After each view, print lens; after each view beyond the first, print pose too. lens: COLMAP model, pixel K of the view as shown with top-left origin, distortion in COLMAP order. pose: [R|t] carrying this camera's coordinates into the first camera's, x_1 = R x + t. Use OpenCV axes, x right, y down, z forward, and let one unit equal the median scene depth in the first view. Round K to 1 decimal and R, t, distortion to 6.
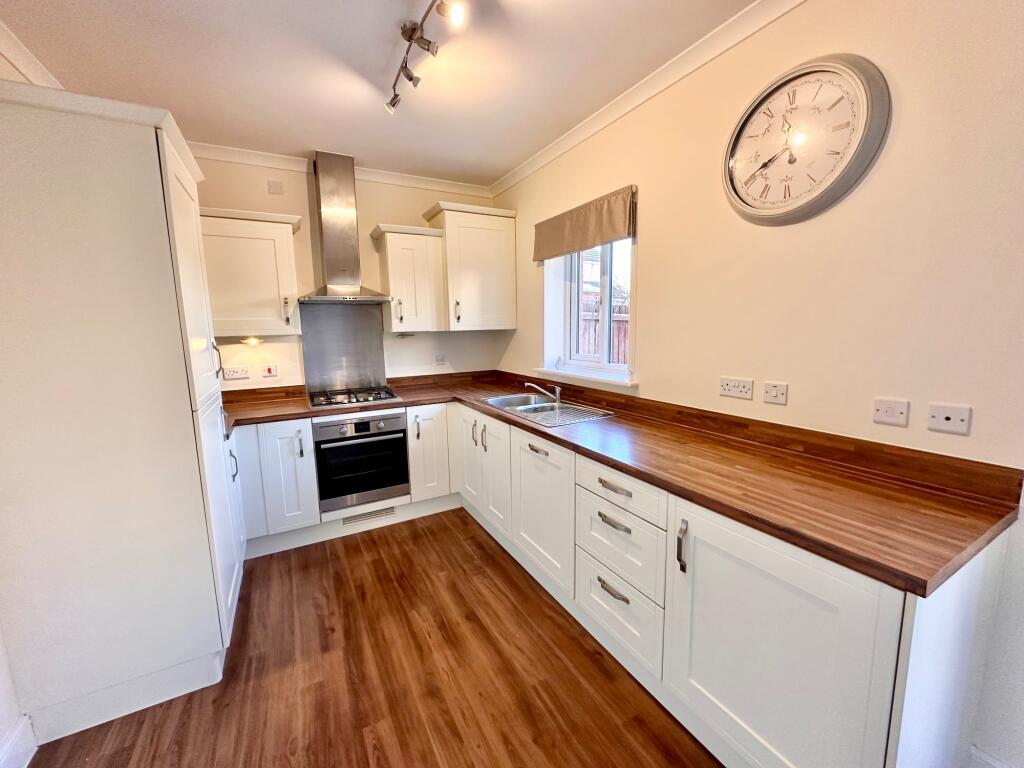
lens RADIAL K [[405.9, 0, 508.2], [0, 405.9, 380.4], [0, 0, 1]] dist [-0.003446, 0.000783]
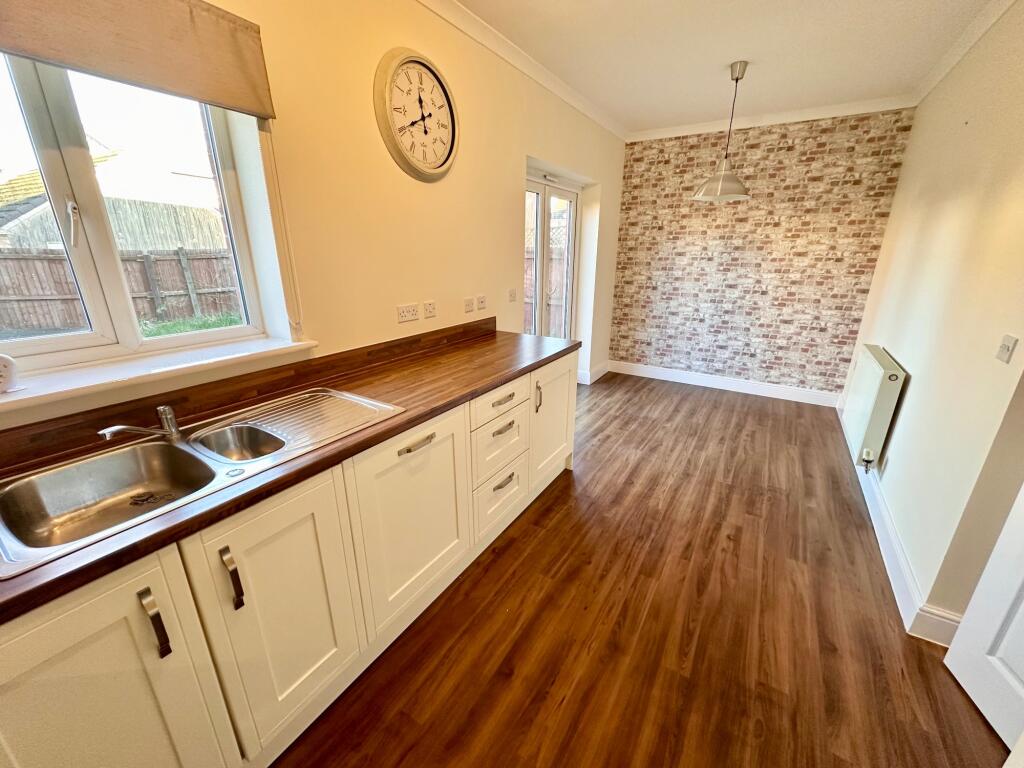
lens RADIAL K [[405.9, 0, 511.6], [0, 405.9, 381.3], [0, 0, 1]] dist [-0.003446, 0.000783]
pose [[-0.480307, -0.252885, 0.839854, -0.429173], [0.126626, 0.927511, 0.351696, -0.117997], [-0.867912, 0.275270, -0.413468, 0.851781]]
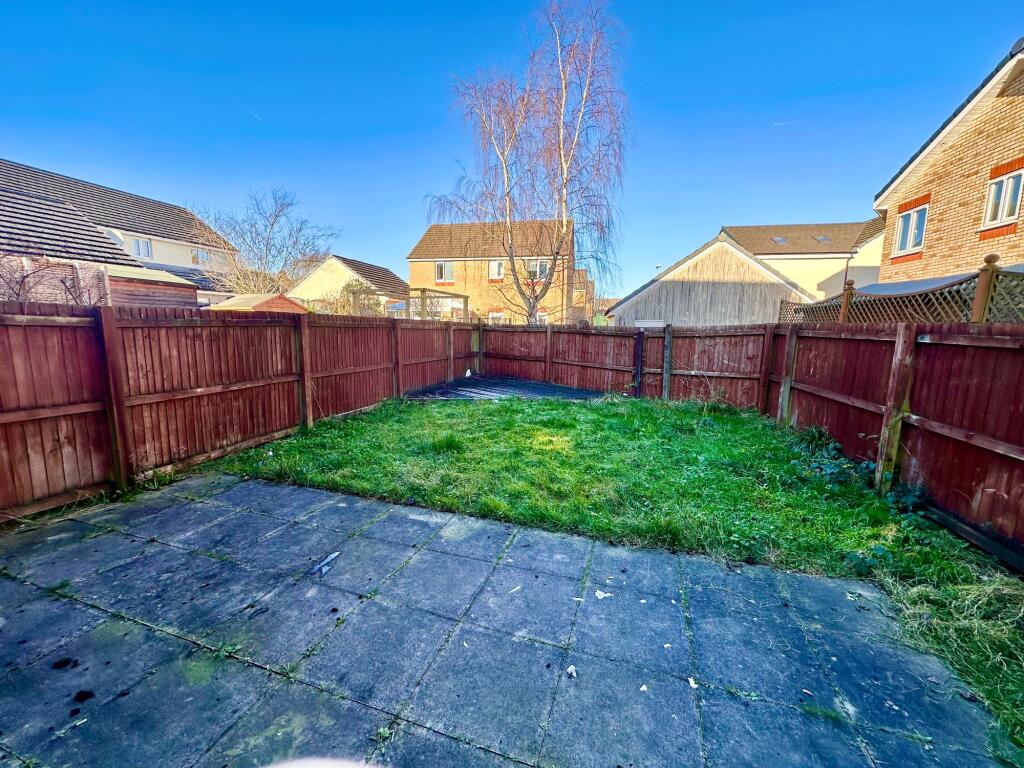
lens RADIAL K [[405.9, 0, 509.3], [0, 405.9, 382.3], [0, 0, 1]] dist [-0.003446, 0.000783]
pose [[0.737269, -0.068583, 0.672109, 0.924602], [0.067251, 0.997343, 0.028000, -0.044862], [-0.672244, 0.024556, 0.739923, 0.069780]]
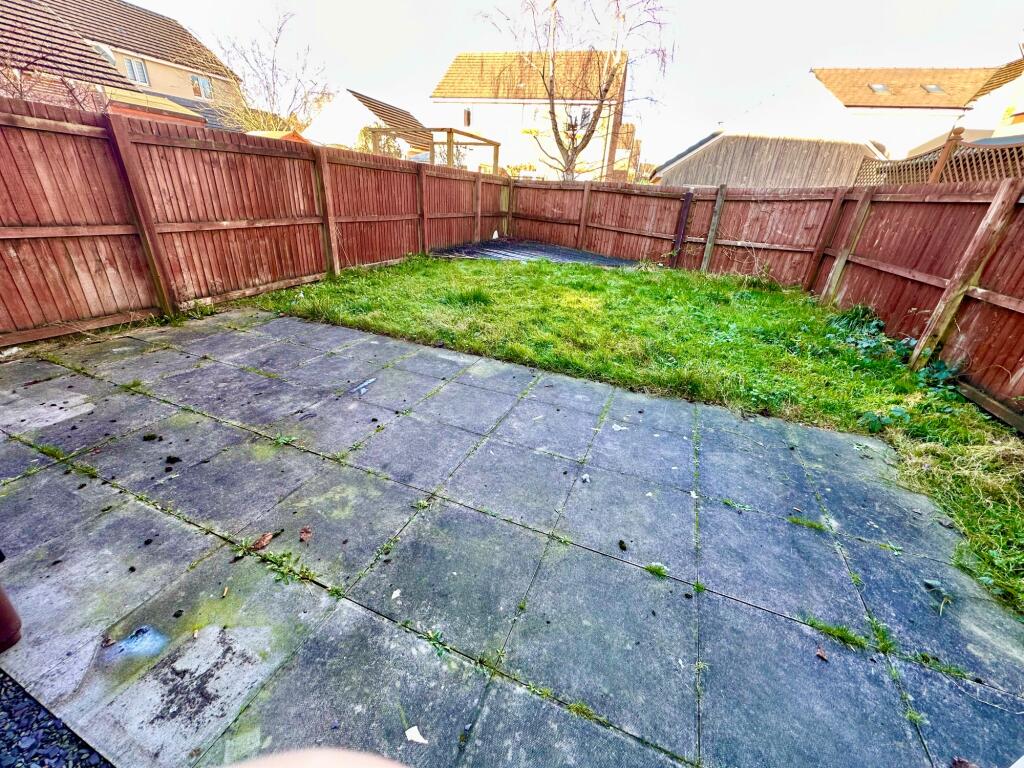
lens RADIAL K [[405.9, 0, 509.3], [0, 405.9, 381.5], [0, 0, 1]] dist [-0.003446, 0.000783]
pose [[0.779839, -0.209943, 0.589725, 0.898617], [0.015196, 0.948154, 0.317449, 0.053740], [-0.625796, -0.238597, 0.742597, 0.080928]]
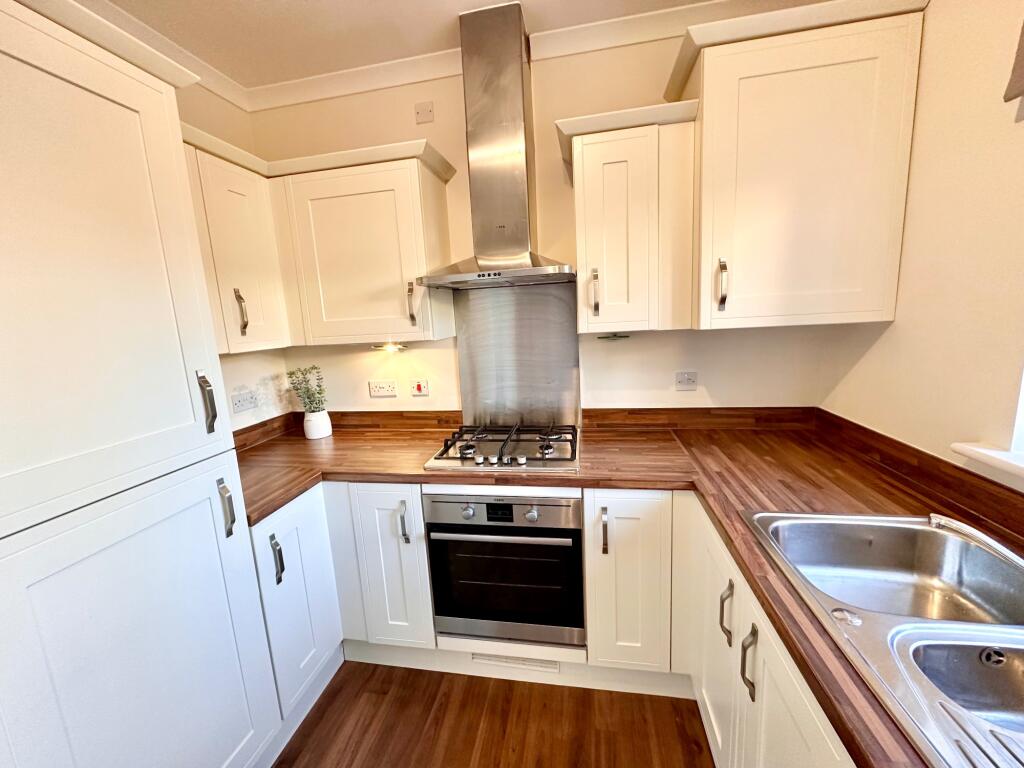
lens RADIAL K [[405.9, 0, 510.8], [0, 405.9, 381.7], [0, 0, 1]] dist [-0.003446, 0.000783]
pose [[0.778398, 0.079263, -0.622747, -0.023164], [-0.046780, 0.996563, 0.068370, -0.099191], [0.626025, -0.024087, 0.779431, 0.594965]]
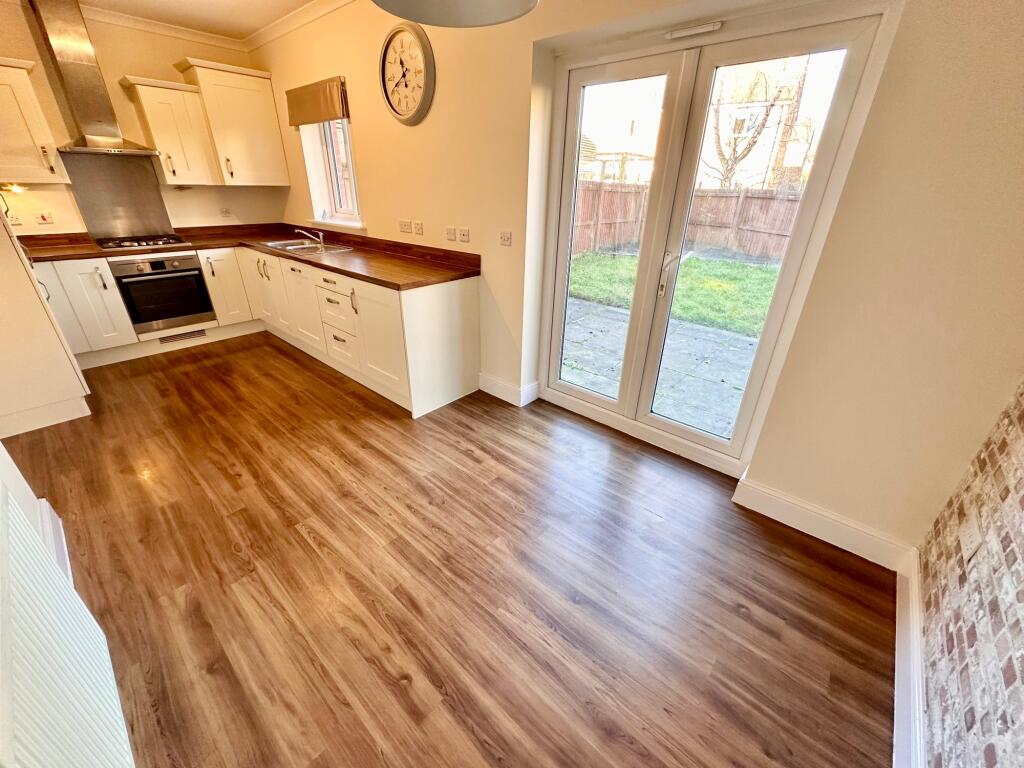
lens RADIAL K [[405.9, 0, 508.3], [0, 405.9, 382.2], [0, 0, 1]] dist [-0.003446, 0.000783]
pose [[0.940284, -0.114390, 0.320595, 0.224493], [0.009981, 0.950703, 0.309943, 0.080239], [-0.340244, -0.288234, 0.895072, -0.615751]]
